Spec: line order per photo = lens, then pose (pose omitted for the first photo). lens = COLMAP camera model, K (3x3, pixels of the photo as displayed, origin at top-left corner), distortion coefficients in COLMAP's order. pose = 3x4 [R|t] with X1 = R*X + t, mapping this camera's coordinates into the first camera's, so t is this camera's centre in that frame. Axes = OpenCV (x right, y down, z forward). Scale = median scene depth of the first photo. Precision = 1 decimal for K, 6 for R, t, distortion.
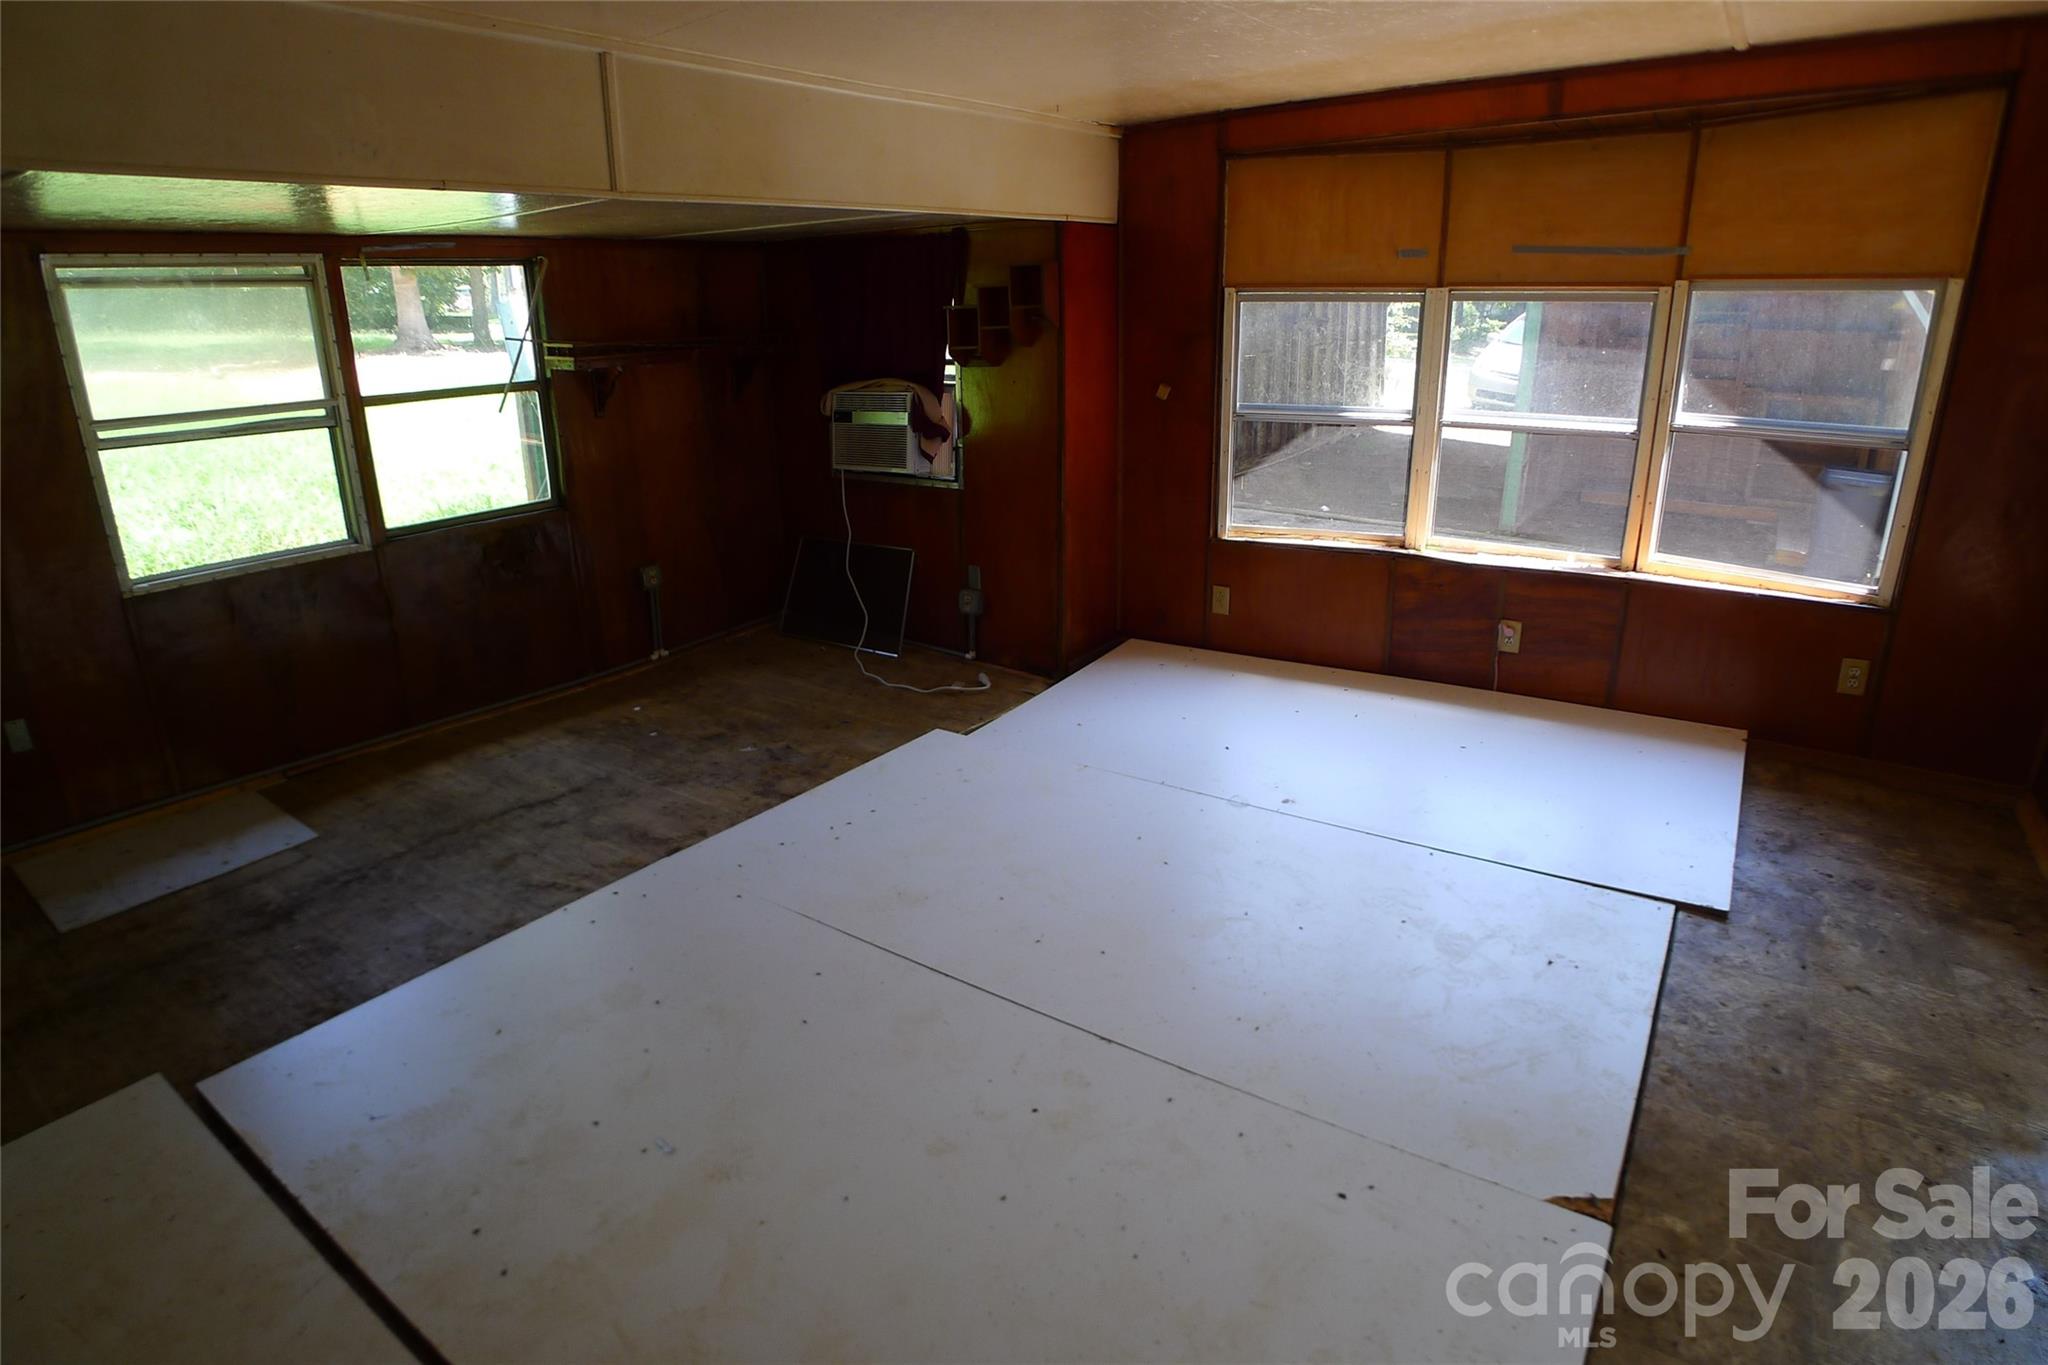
lens RADIAL K [[1081.6, 0, 1018.1], [0, 1081.6, 655.6], [0, 0, 1]] dist [-0.104826, 0.029637]
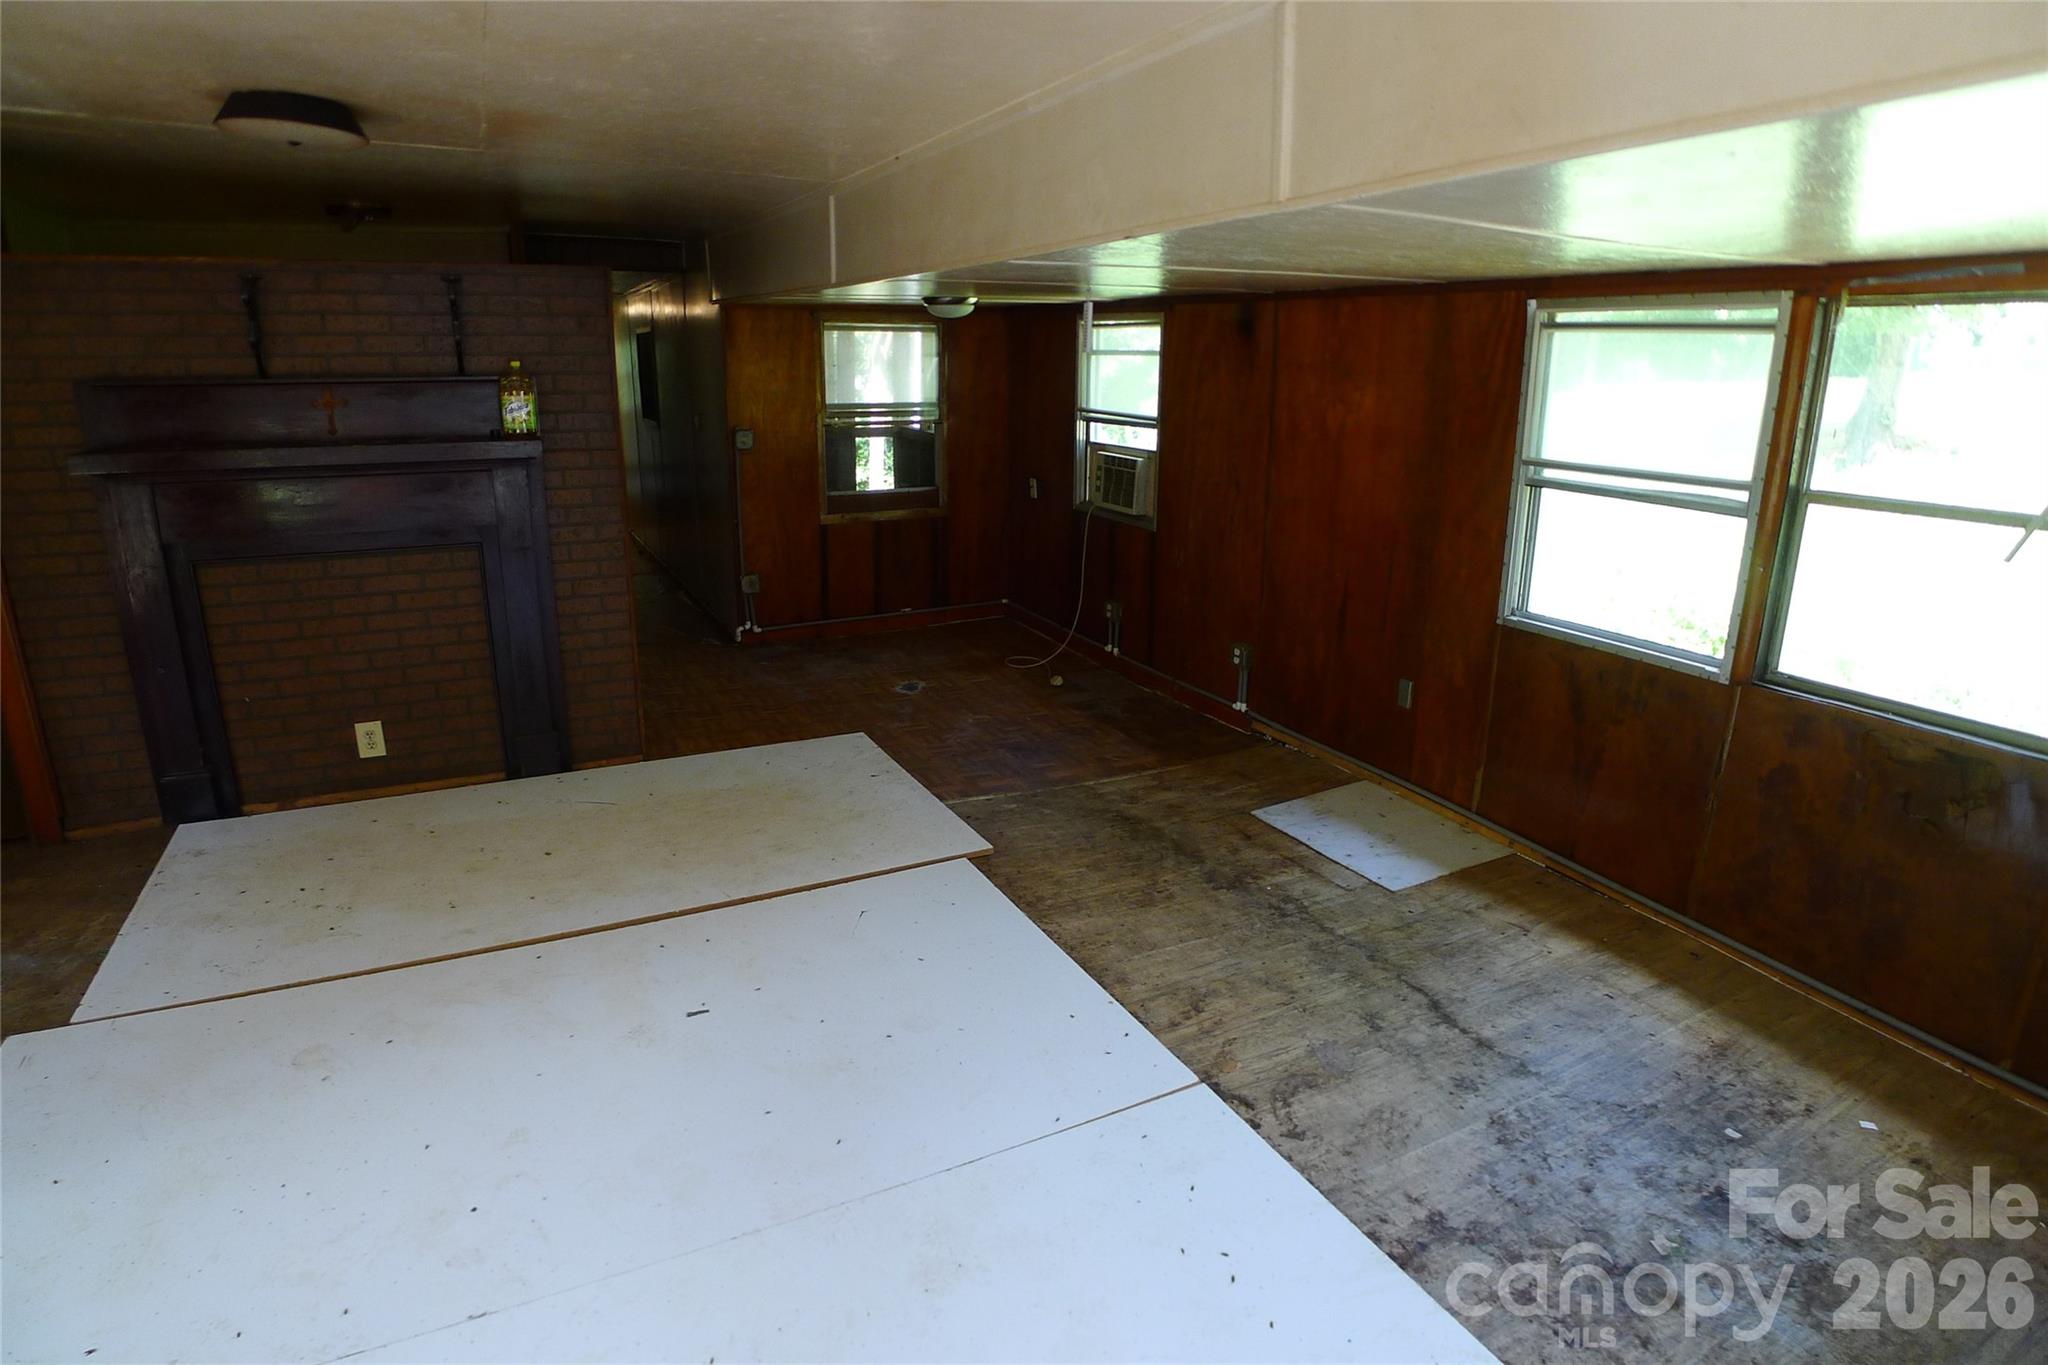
lens RADIAL K [[1081.6, 0, 1018.1], [0, 1081.6, 655.6], [0, 0, 1]] dist [-0.104826, 0.029637]
pose [[-0.462900, 0.249133, -0.850680, 0.260988], [-0.269773, 0.874570, 0.402927, -0.299108], [0.844361, 0.416005, -0.337629, 0.860966]]
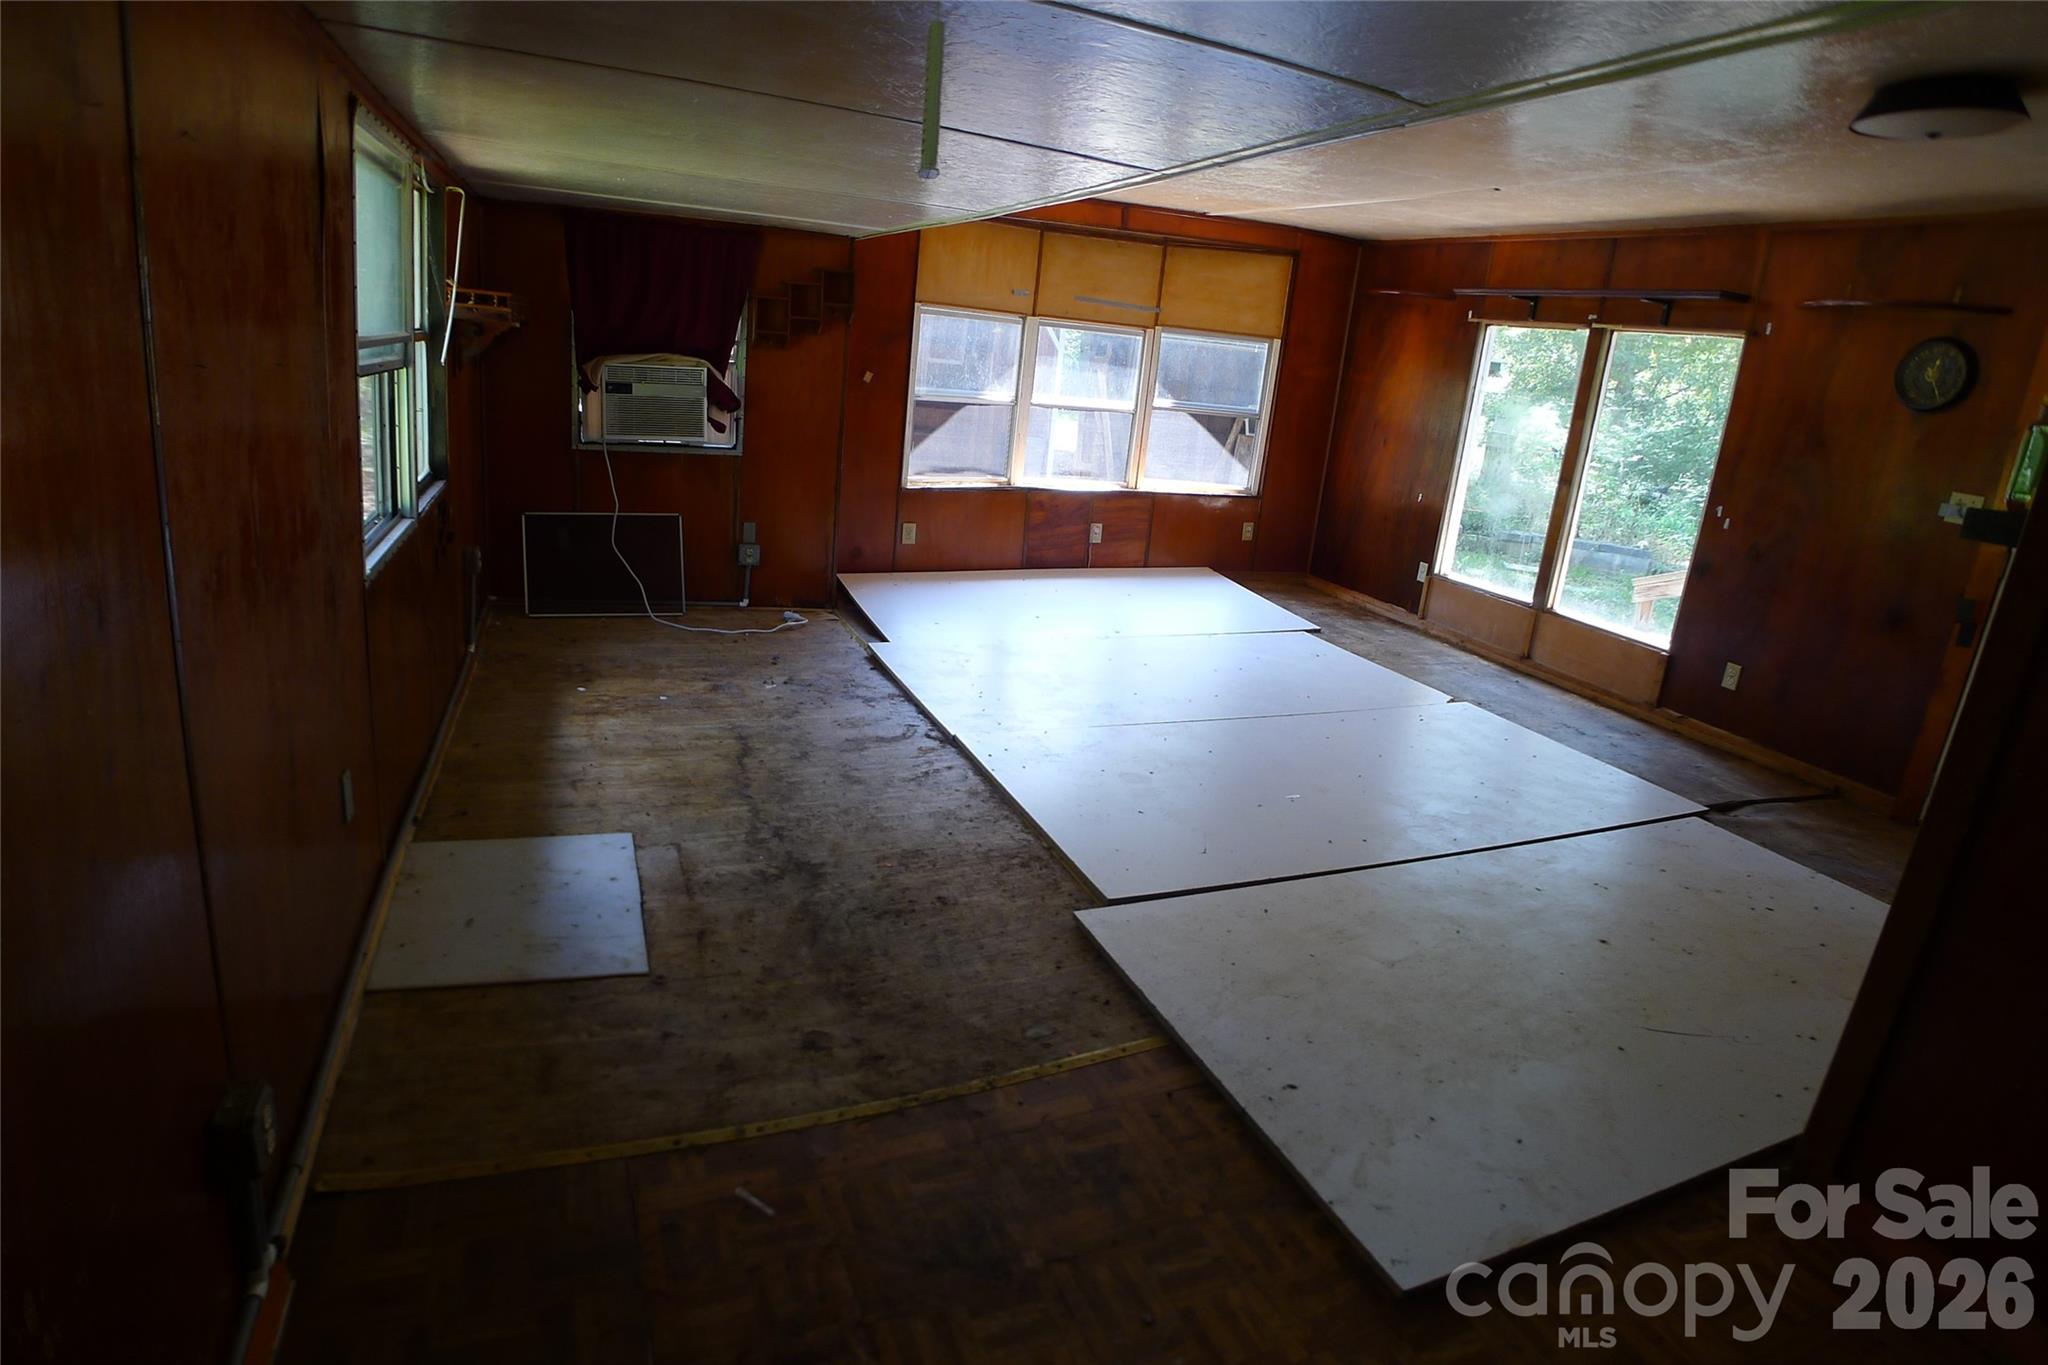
lens RADIAL K [[1081.6, 0, 1018.1], [0, 1081.6, 655.6], [0, 0, 1]] dist [-0.104826, 0.029637]
pose [[0.540659, -0.164715, 0.824959, -1.111713], [0.159082, 0.982969, 0.092005, -0.005139], [-0.826063, 0.081493, 0.557654, 0.190006]]
